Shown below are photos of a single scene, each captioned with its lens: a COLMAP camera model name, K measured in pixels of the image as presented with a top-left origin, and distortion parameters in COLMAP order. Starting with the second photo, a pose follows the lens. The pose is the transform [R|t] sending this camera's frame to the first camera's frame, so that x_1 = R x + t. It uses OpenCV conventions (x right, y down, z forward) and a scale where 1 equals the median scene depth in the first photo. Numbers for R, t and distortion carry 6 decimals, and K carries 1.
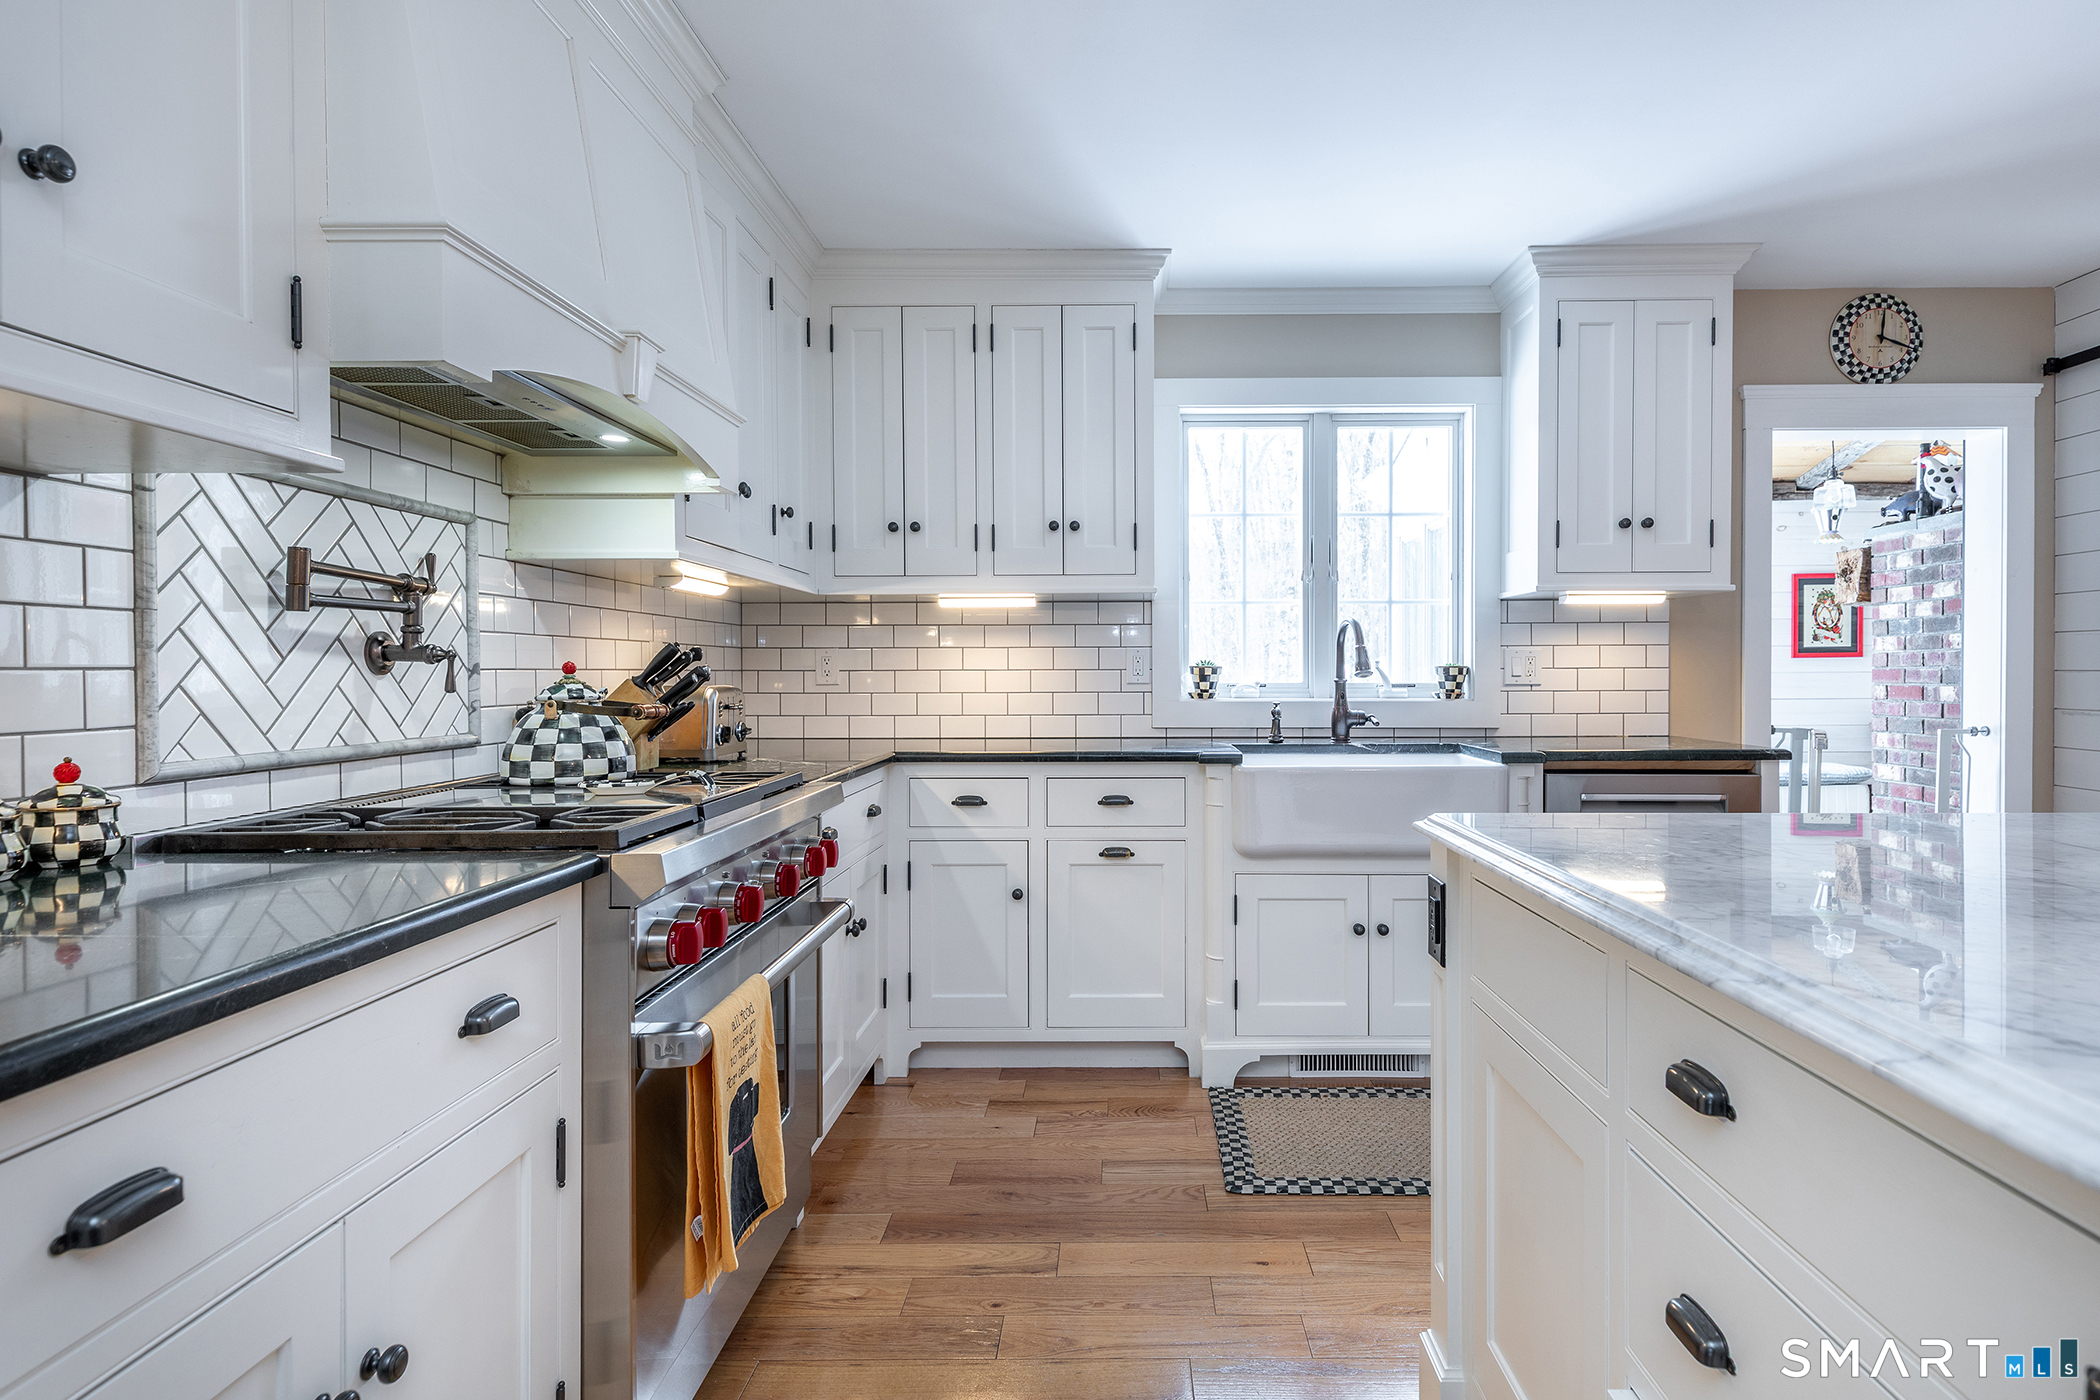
lens RADIAL K [[1124.3, 0, 1131.3], [0, 1124.3, 676.1], [0, 0, 1]] dist [-0.019158, -0.001615]
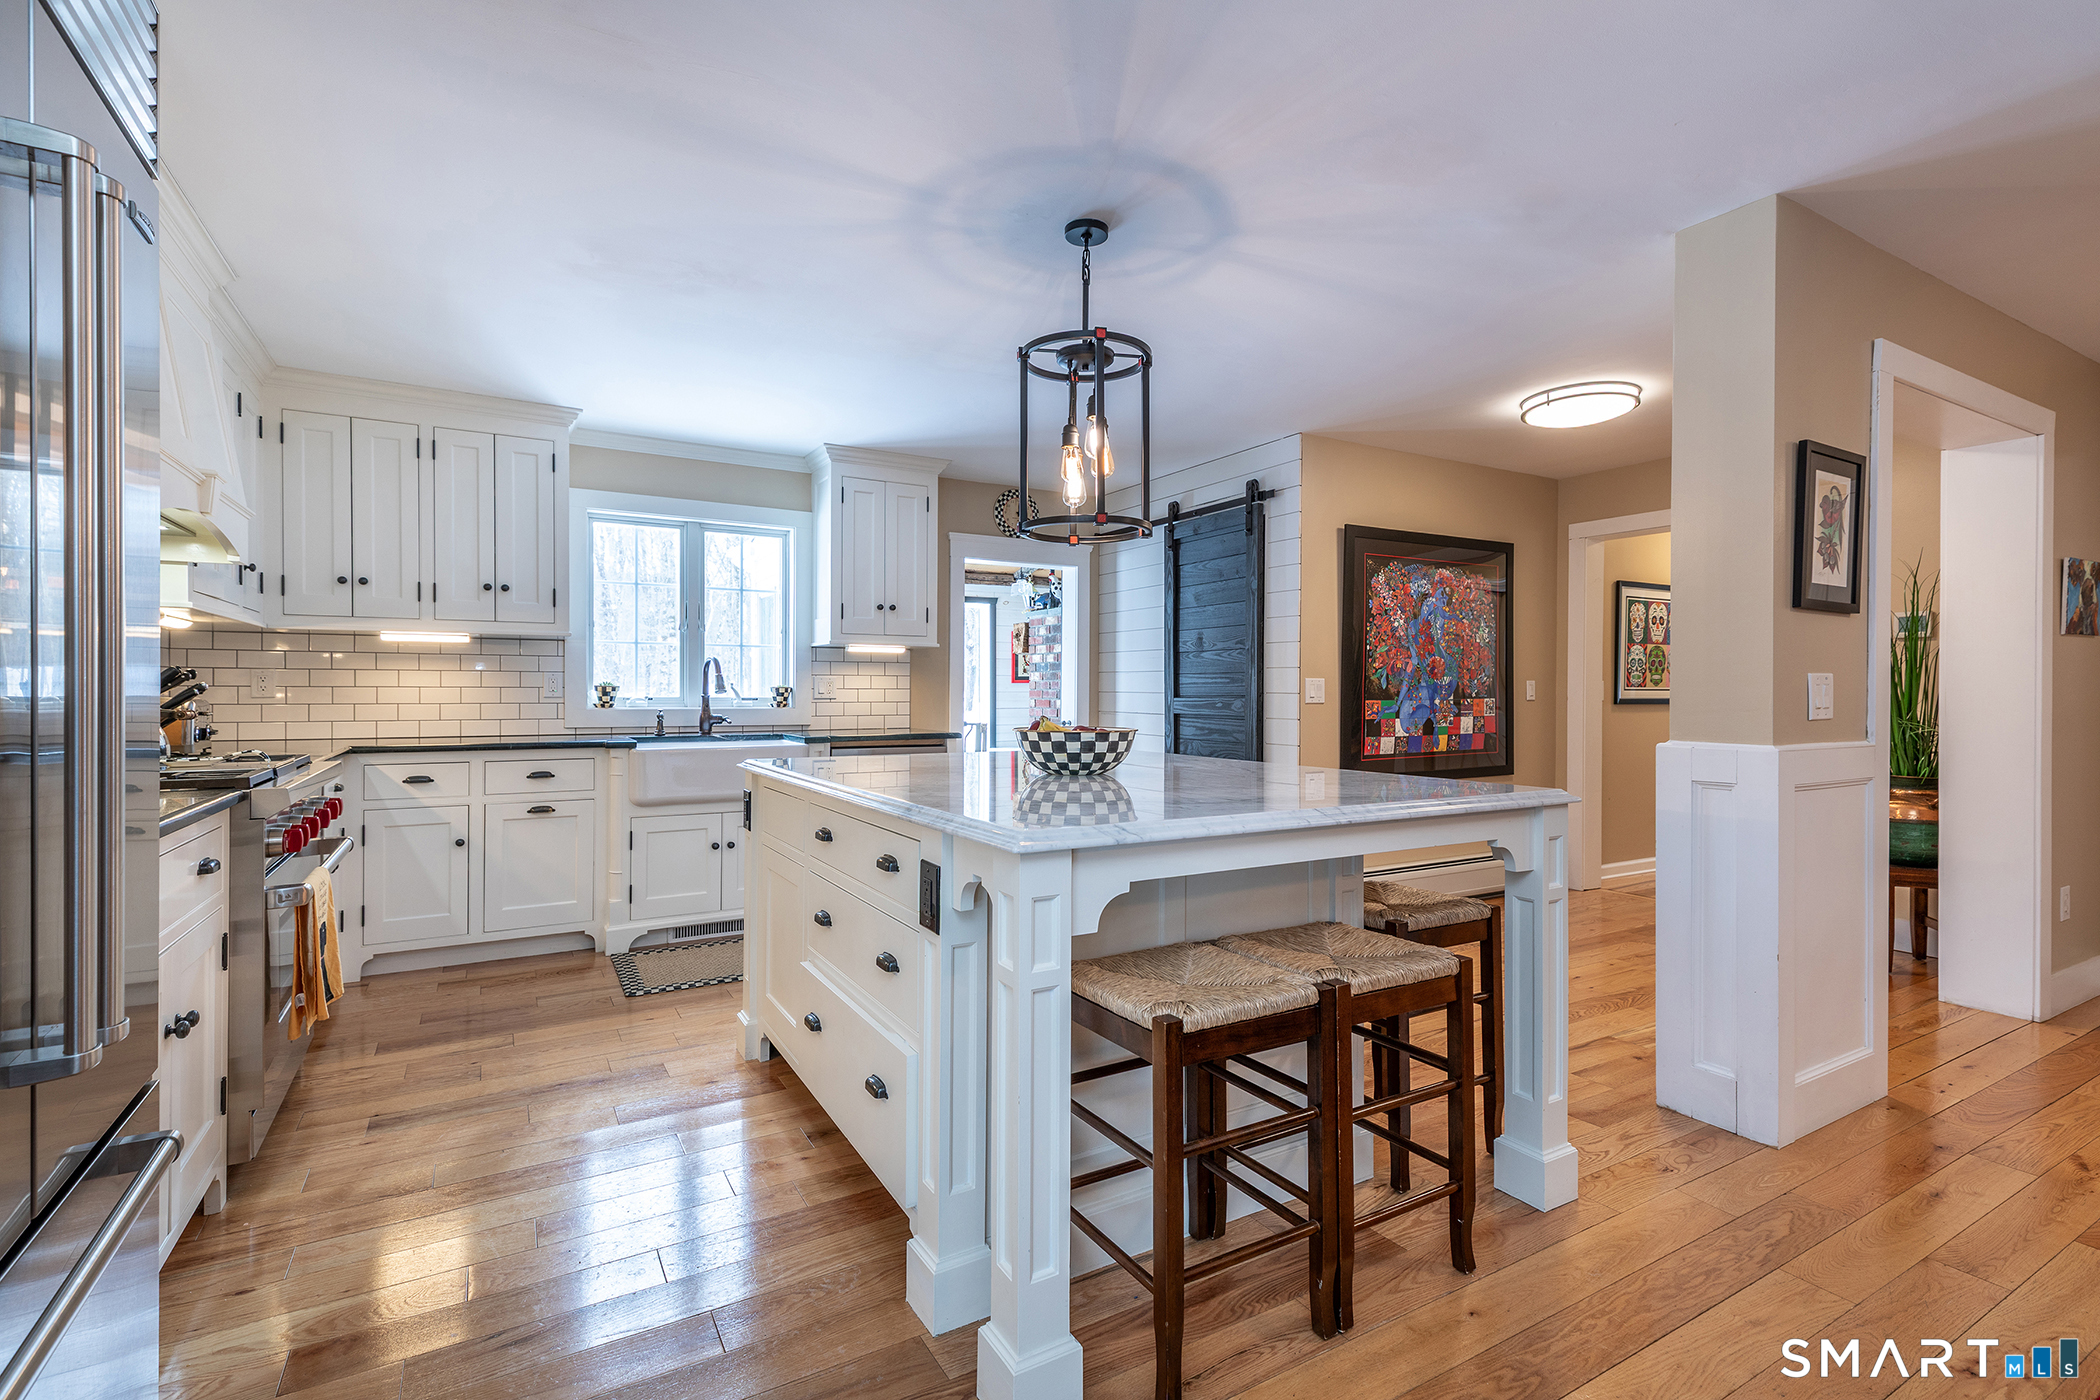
lens RADIAL K [[940.4, 0, 1105.7], [0, 940.4, 692.8], [0, 0, 1]] dist [0.035958, -0.000761]
pose [[0.841265, 0.004842, 0.540601, -0.064121], [-0.004410, 0.999988, -0.002094, 0.000134], [-0.540604, -0.000623, 0.841277, -0.453992]]
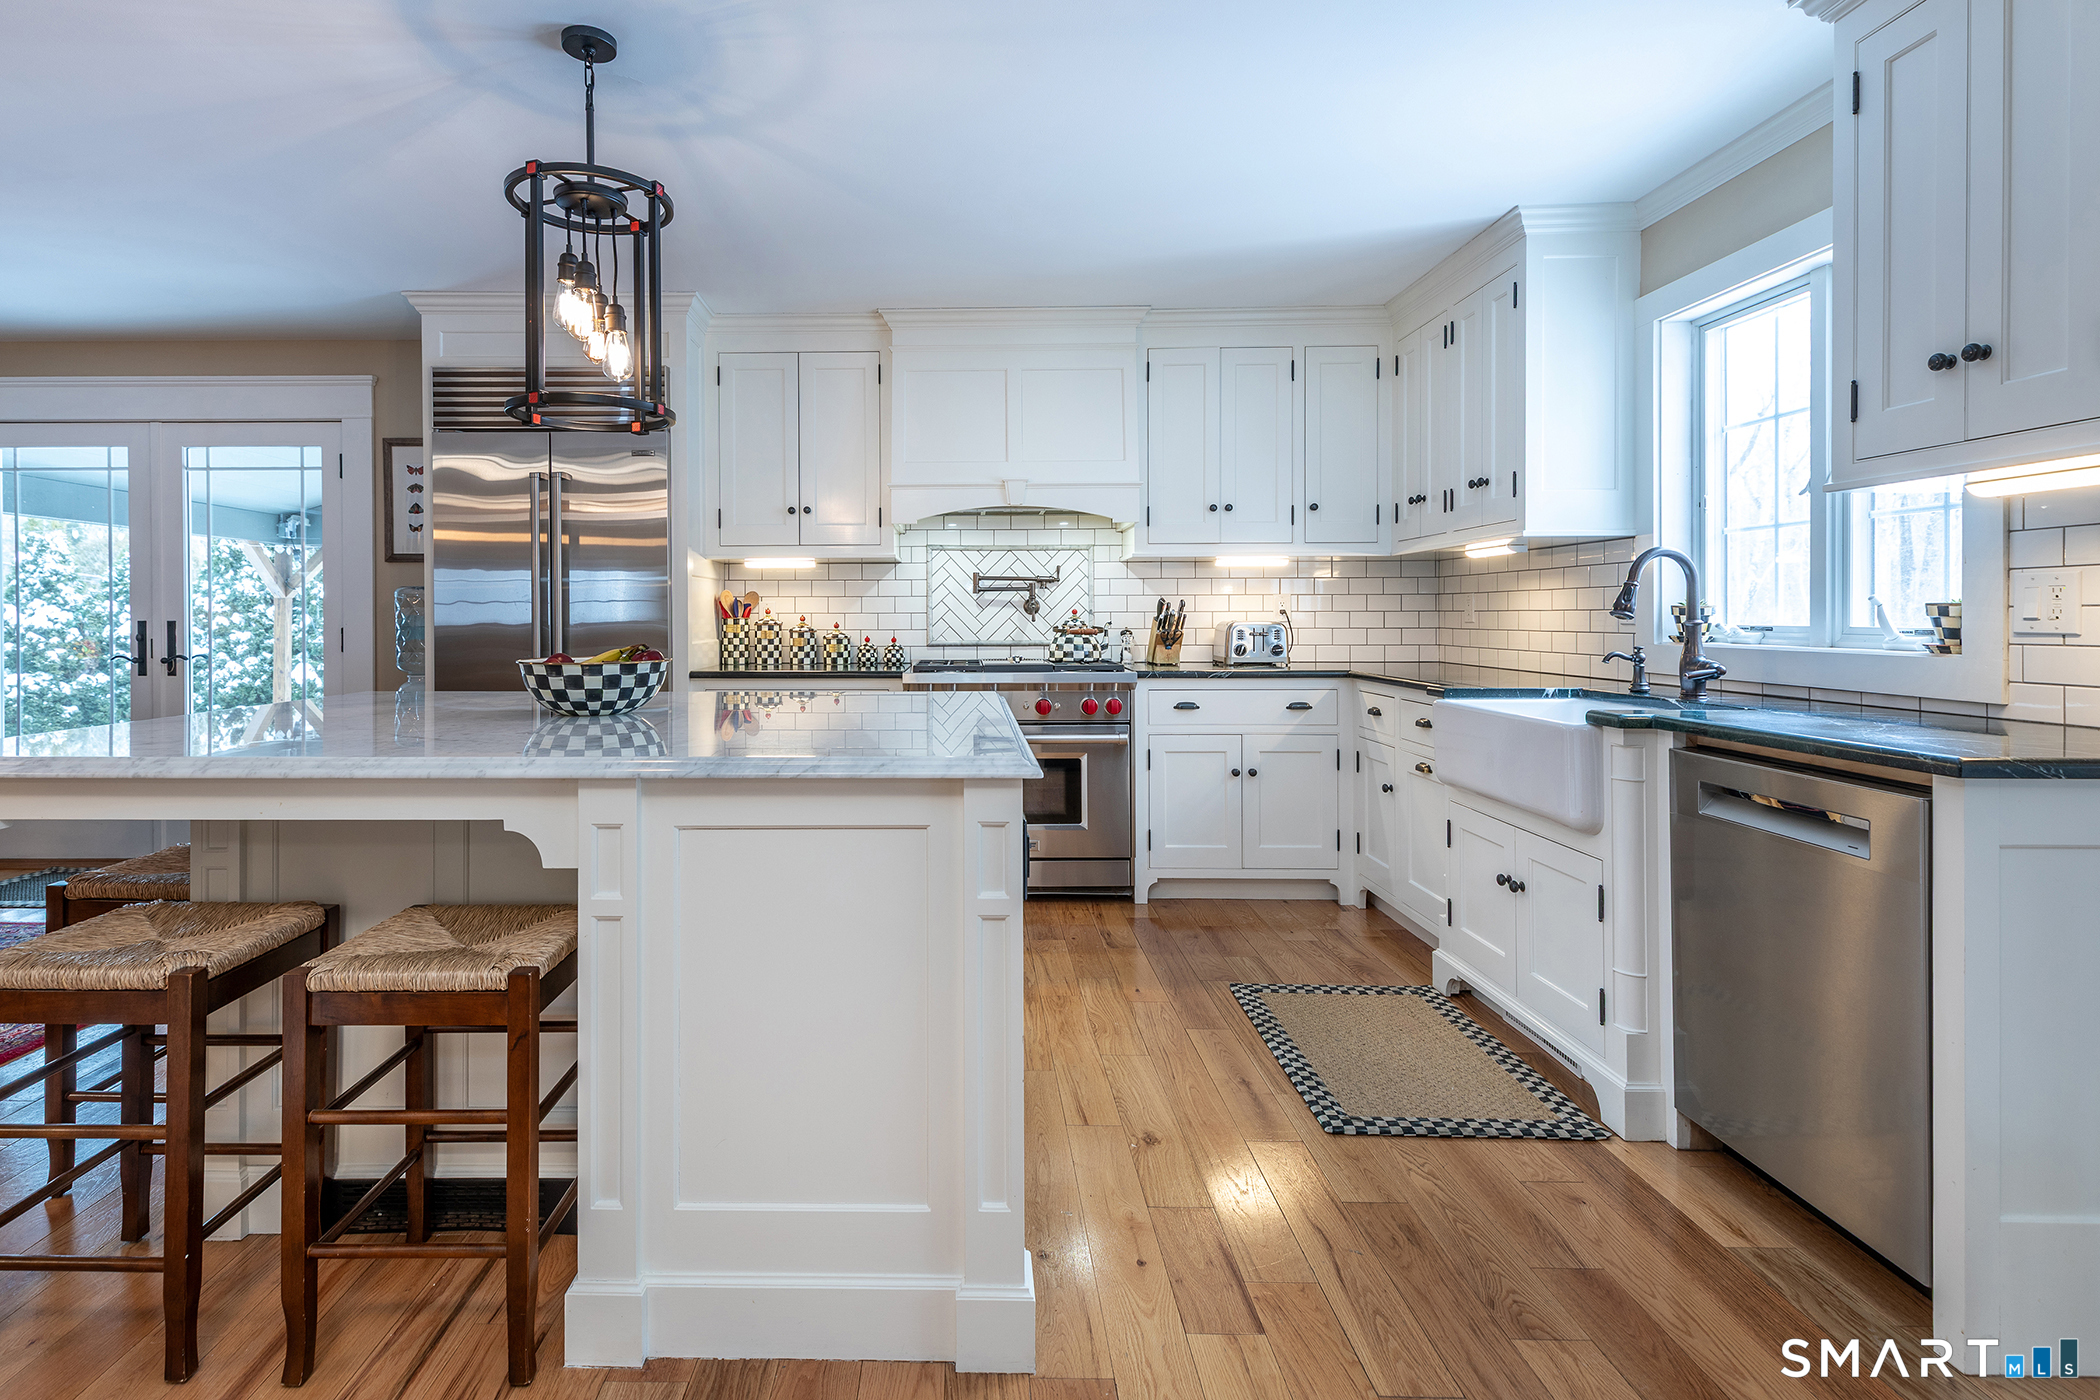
lens RADIAL K [[996.5, 0, 933.5], [0, 996.5, 618.8], [0, 0, 1]] dist [0.023745, -0.000037]
pose [[-0.036648, 0.006271, -0.999309, 1.010349], [-0.000103, 0.999980, 0.006279, -0.003671], [0.999328, 0.000334, -0.036647, 0.507765]]
